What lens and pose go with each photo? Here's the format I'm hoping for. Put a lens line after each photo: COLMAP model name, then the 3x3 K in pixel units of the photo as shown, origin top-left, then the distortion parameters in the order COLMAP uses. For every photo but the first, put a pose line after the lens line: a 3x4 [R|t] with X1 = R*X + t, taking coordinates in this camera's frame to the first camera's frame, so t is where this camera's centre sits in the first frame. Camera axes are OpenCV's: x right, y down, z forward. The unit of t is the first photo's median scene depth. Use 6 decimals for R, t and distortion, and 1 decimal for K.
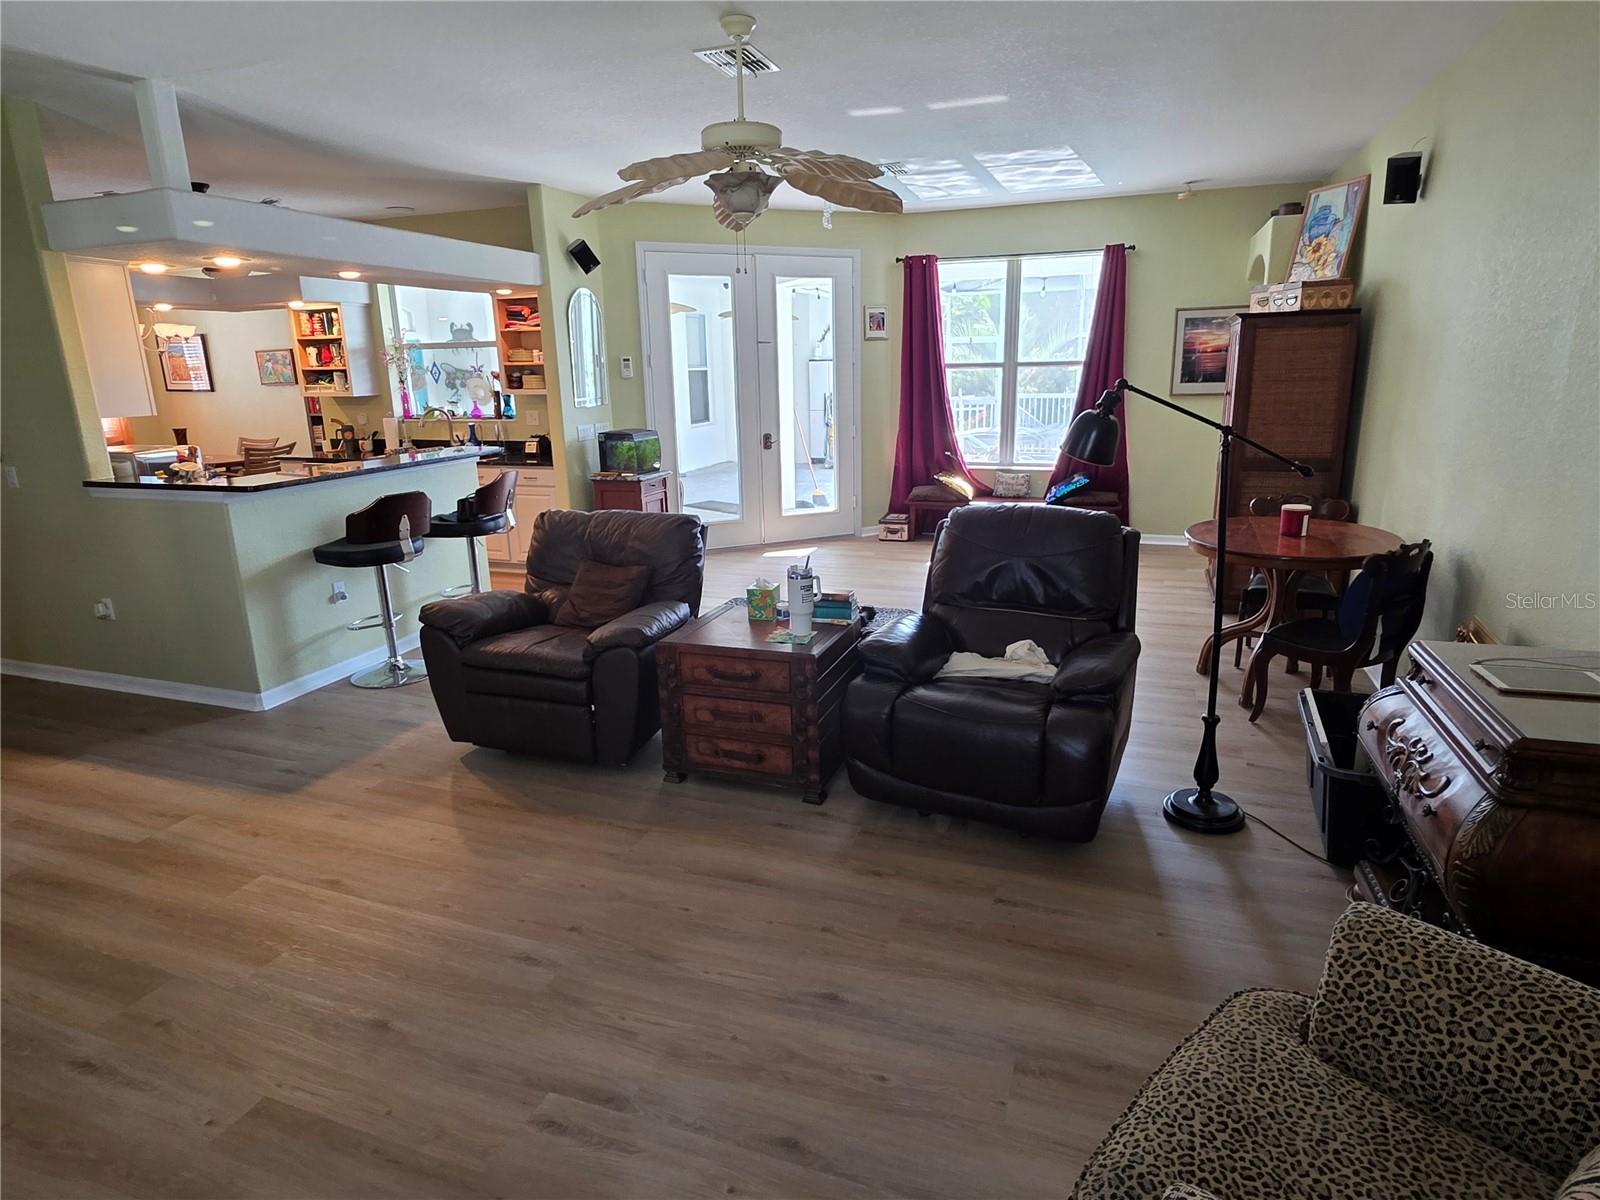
lens RADIAL K [[905.4, 0, 799.5], [0, 905.4, 599.0], [0, 0, 1]] dist [0.001615, 0.000194]
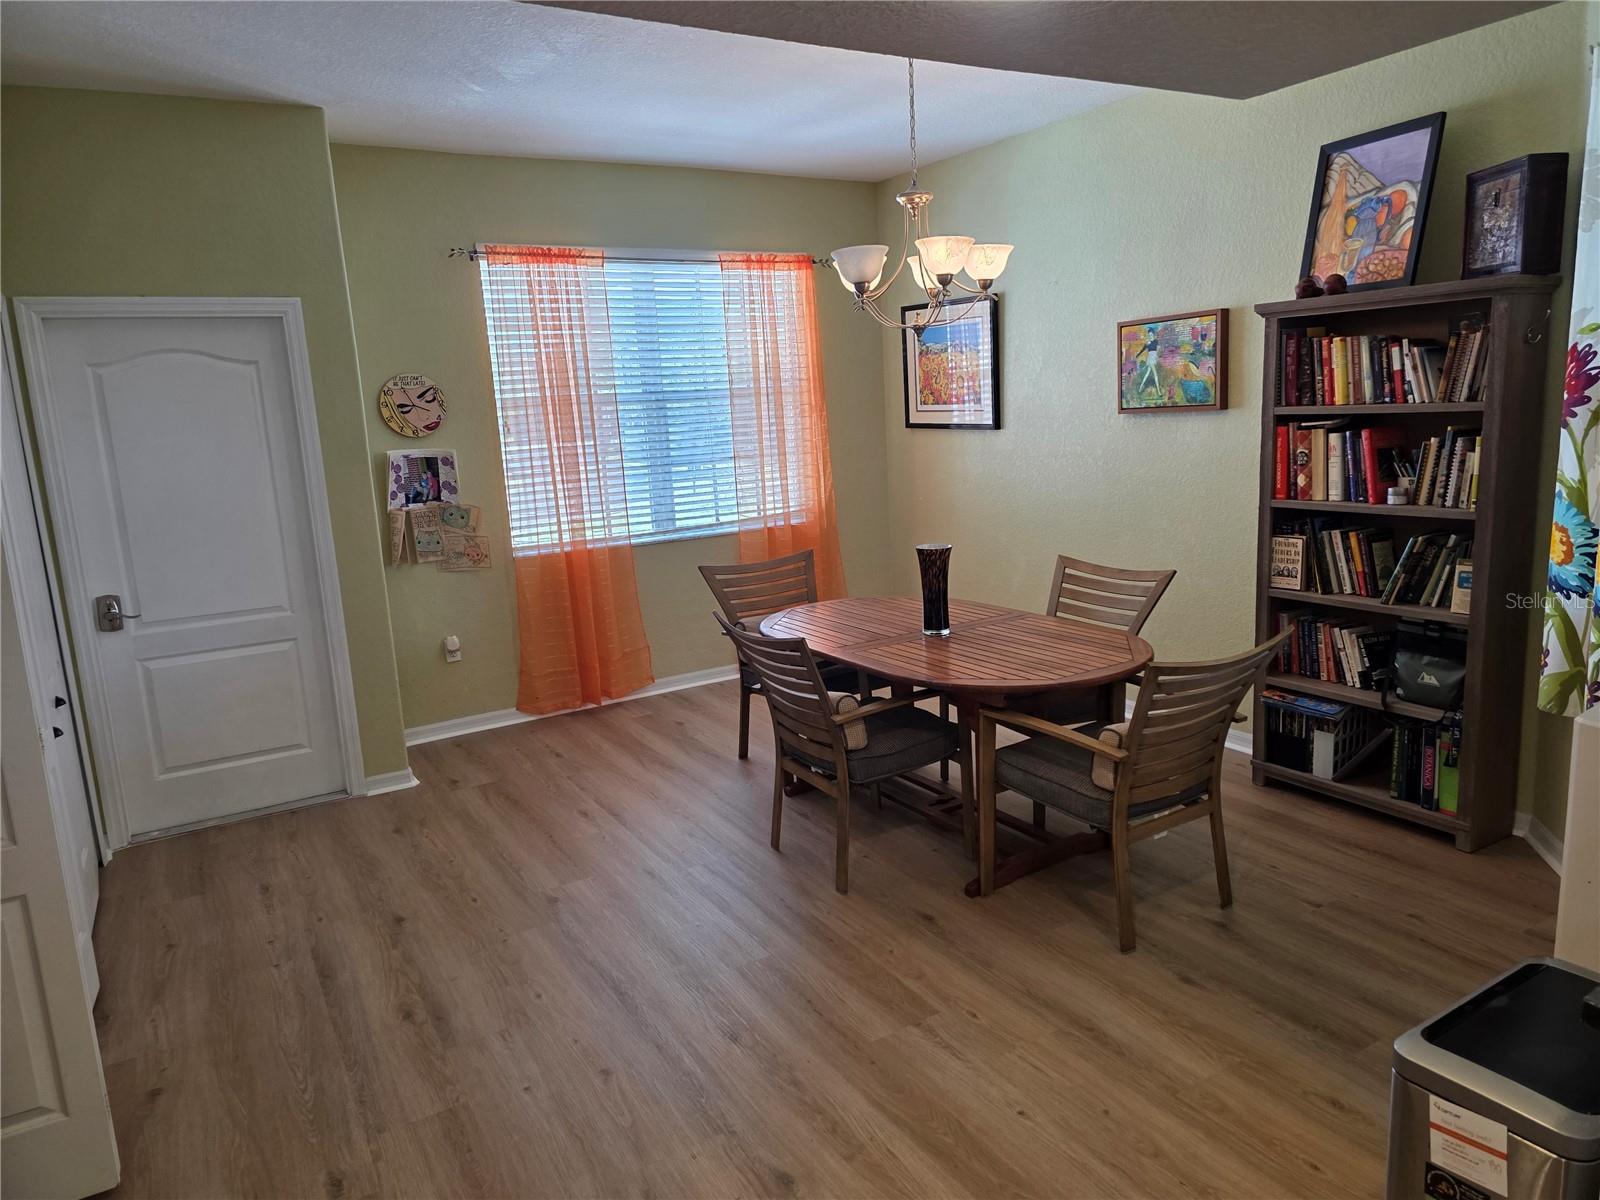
lens RADIAL K [[1068.5, 0, 800.1], [0, 1068.5, 599.5], [0, 0, 1]] dist [0.001372, 0.000126]
pose [[0.769658, 0.093702, -0.631542, -0.412121], [-0.122276, 0.992495, -0.001761, -0.142988], [0.626637, 0.078577, 0.775339, 0.581834]]
